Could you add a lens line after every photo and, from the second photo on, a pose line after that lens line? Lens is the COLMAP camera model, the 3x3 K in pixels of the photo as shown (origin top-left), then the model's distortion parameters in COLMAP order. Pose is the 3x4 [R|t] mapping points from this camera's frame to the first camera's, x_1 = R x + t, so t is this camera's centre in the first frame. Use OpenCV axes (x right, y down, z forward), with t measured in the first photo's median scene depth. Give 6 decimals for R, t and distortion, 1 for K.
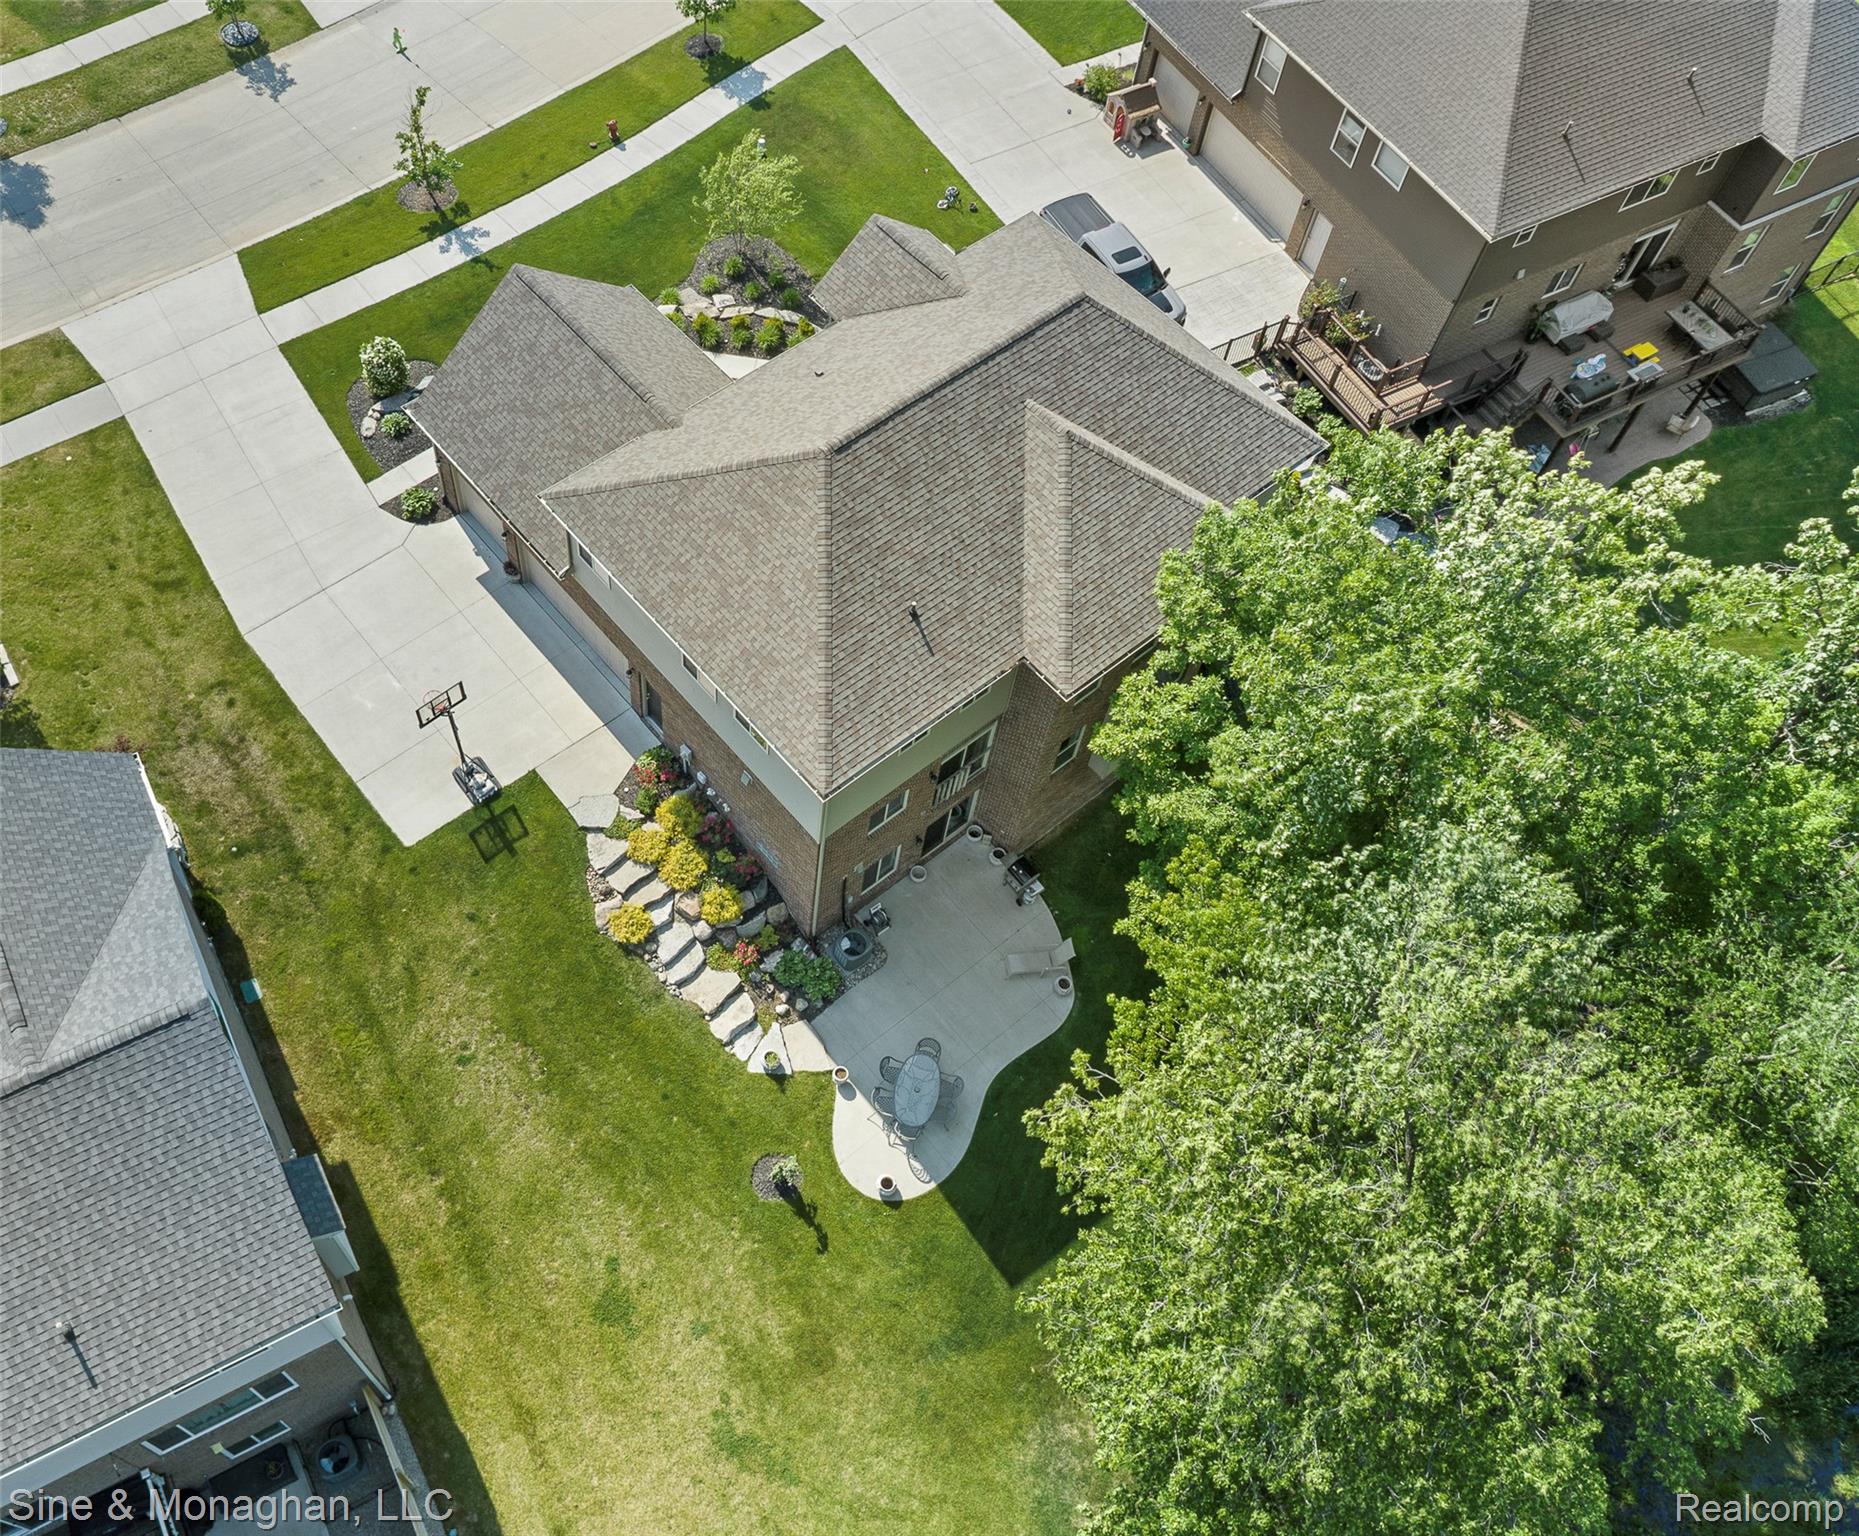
lens RADIAL K [[1601.3, 0, 928.8], [0, 1601.3, 637.4], [0, 0, 1]] dist [-0.004010, -0.009092]
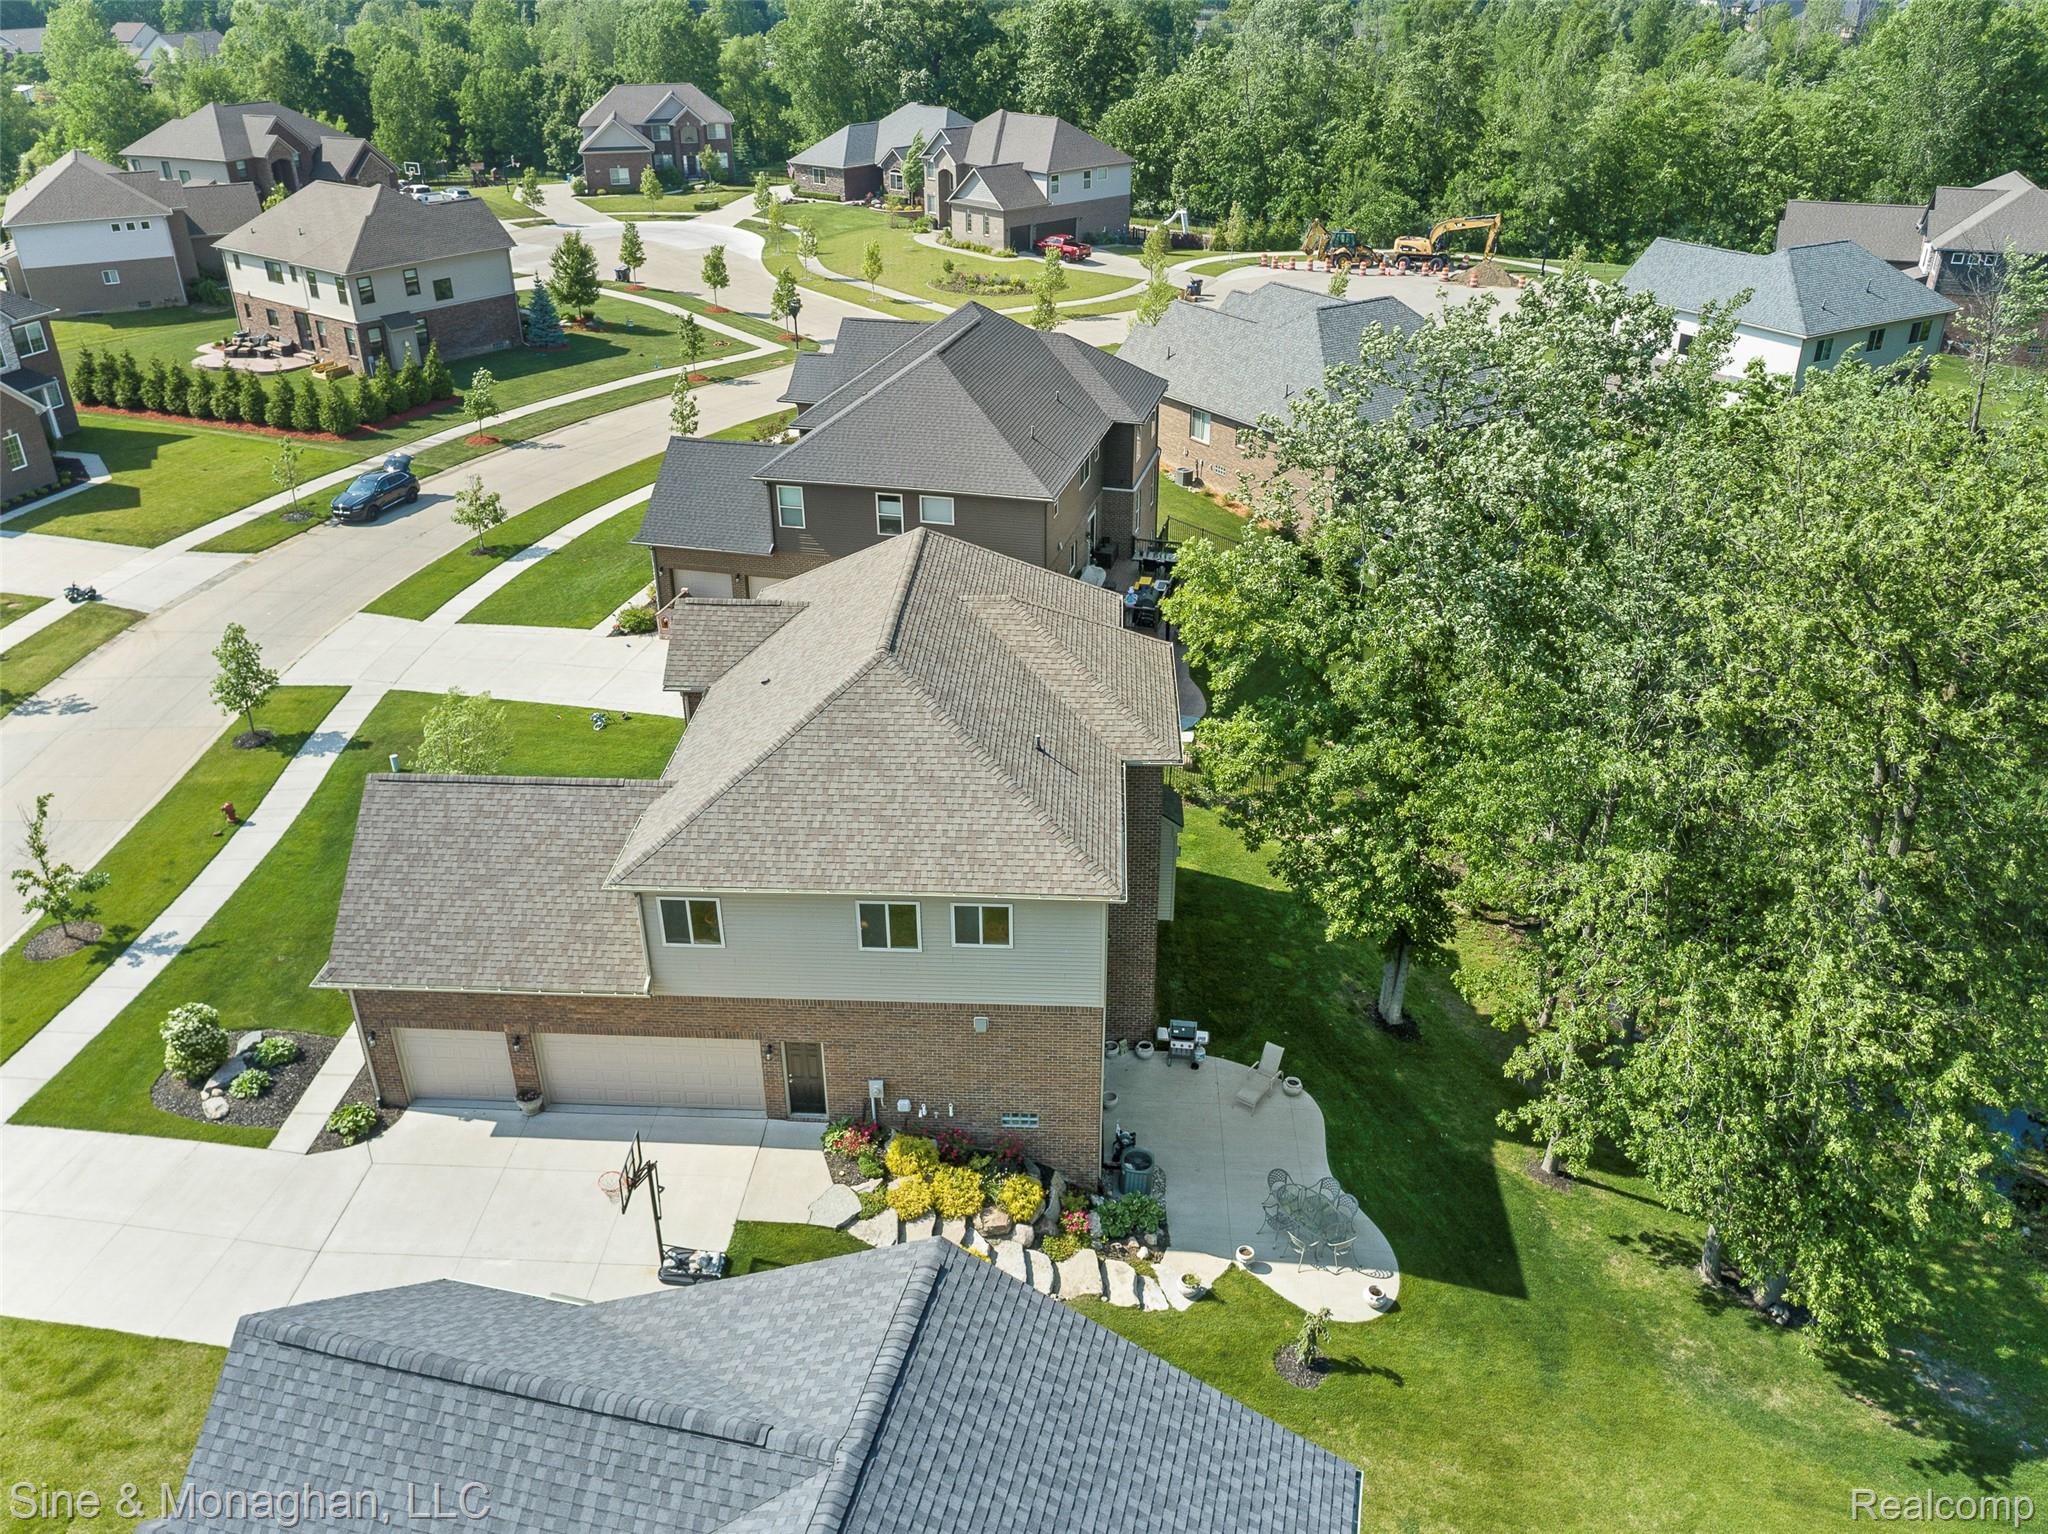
lens RADIAL K [[1421.6, 0, 1024.0], [0, 1421.6, 767.0], [0, 0, 1]] dist [-0.009085, 0.005714]
pose [[0.692060, -0.408758, 0.594953, -0.483214], [0.625310, 0.751243, -0.211235, 0.153625], [-0.360610, 0.518218, 0.775506, 0.279539]]
